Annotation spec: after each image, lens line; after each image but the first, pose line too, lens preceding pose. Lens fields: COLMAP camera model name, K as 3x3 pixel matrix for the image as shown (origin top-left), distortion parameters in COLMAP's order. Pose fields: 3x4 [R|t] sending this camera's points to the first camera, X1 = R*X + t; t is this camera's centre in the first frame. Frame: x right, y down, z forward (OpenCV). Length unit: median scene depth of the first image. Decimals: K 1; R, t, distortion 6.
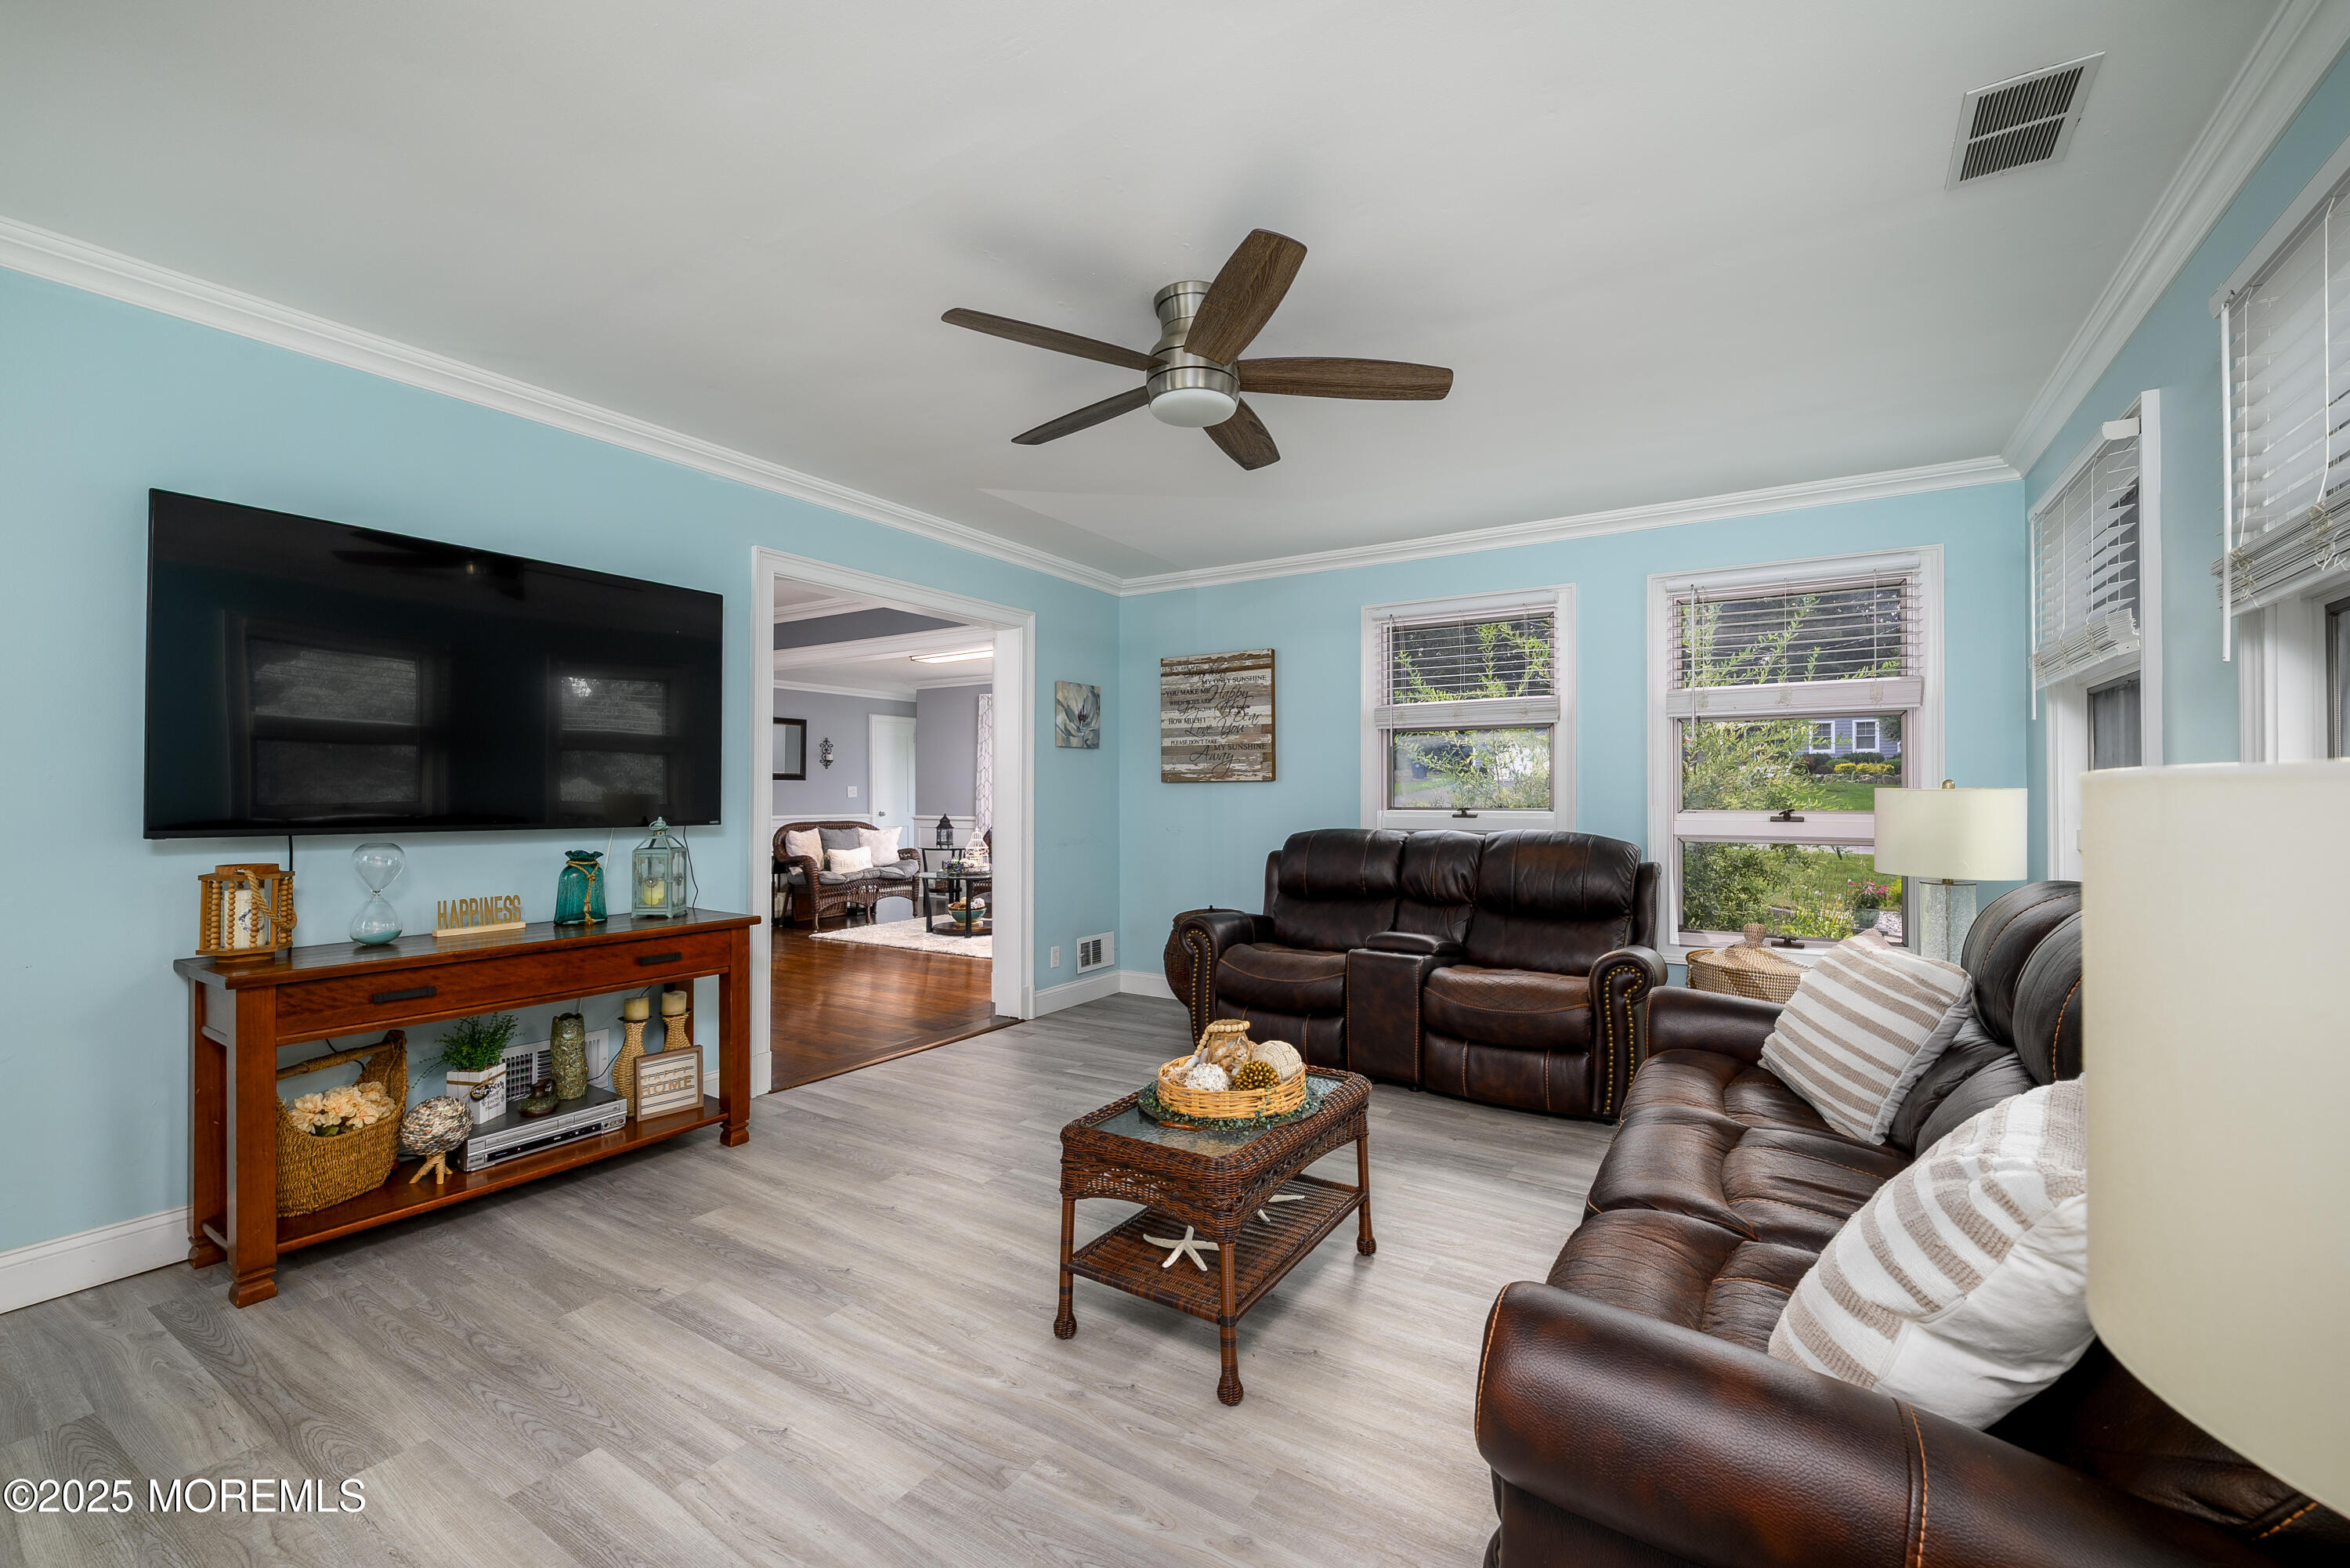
lens RADIAL K [[951.4, 0, 1174.7], [0, 951.4, 789.1], [0, 0, 1]] dist [0.002089, -0.000266]
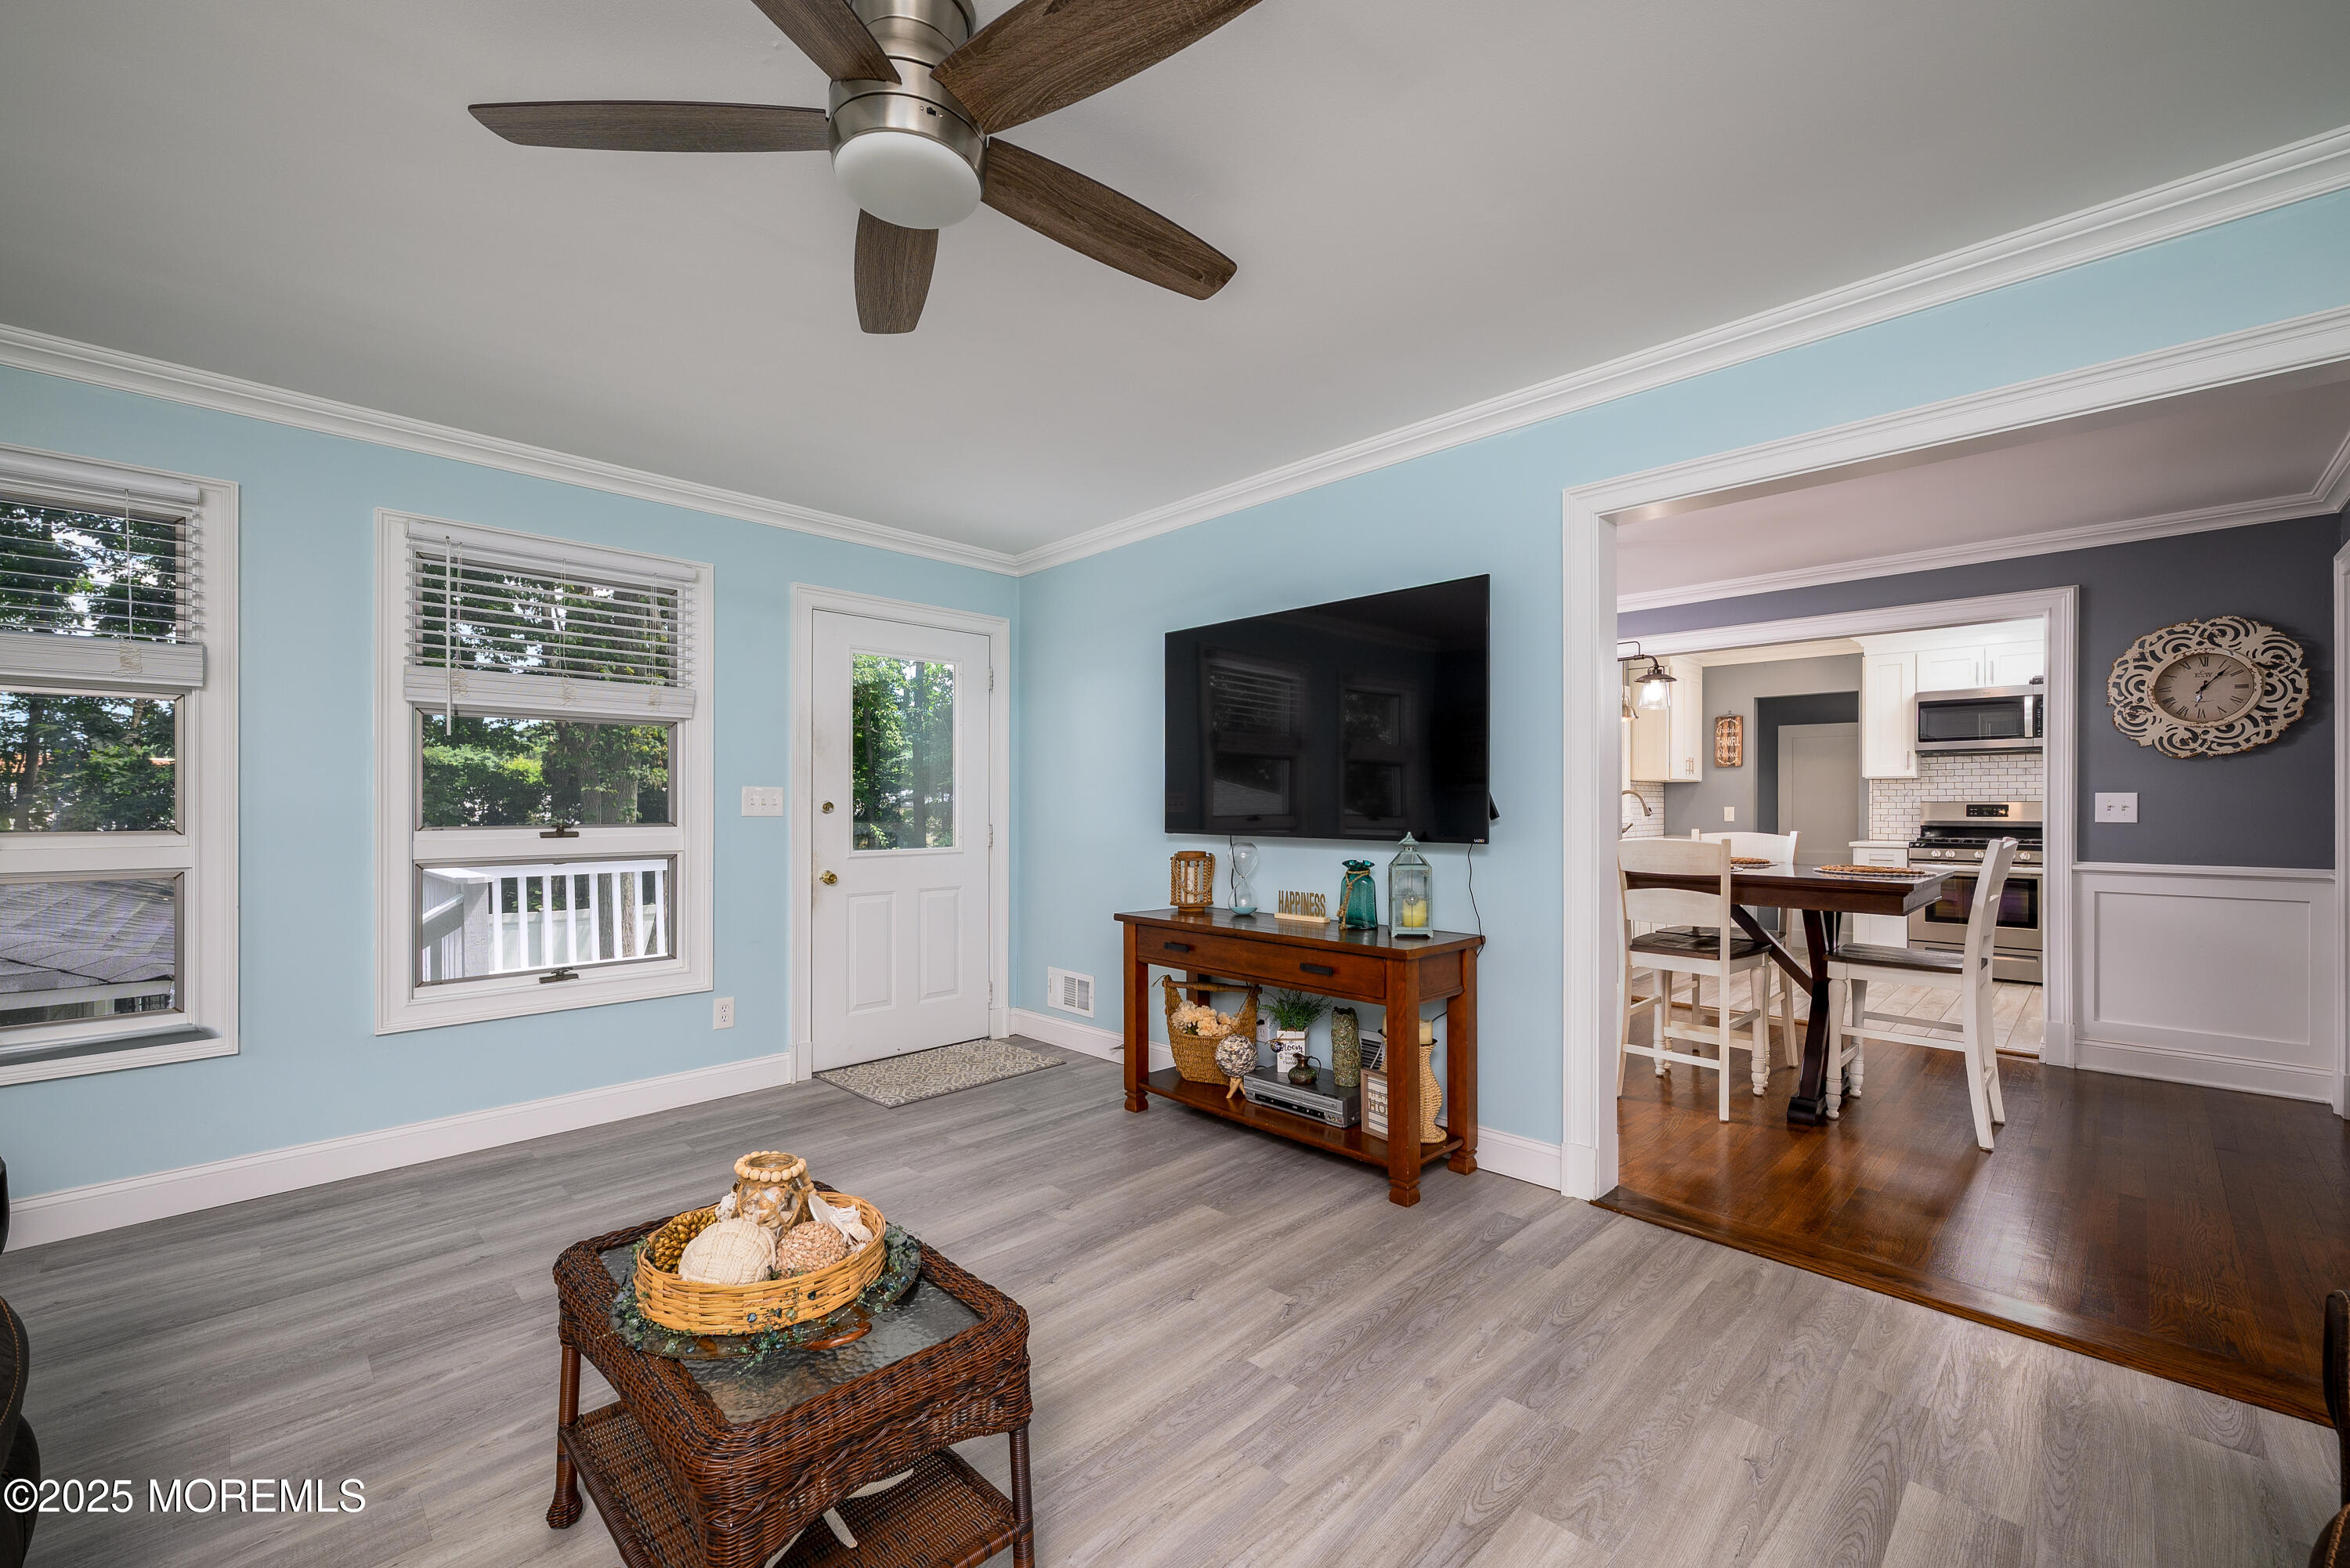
lens RADIAL K [[951.4, 0, 1192.5], [0, 951.4, 802.2], [0, 0, 1]] dist [0.002089, -0.000266]
pose [[-0.203982, -0.002782, -0.978971, 0.282913], [0.005575, 0.999976, -0.004003, 0.001031], [0.978959, -0.006274, -0.203962, 0.626303]]
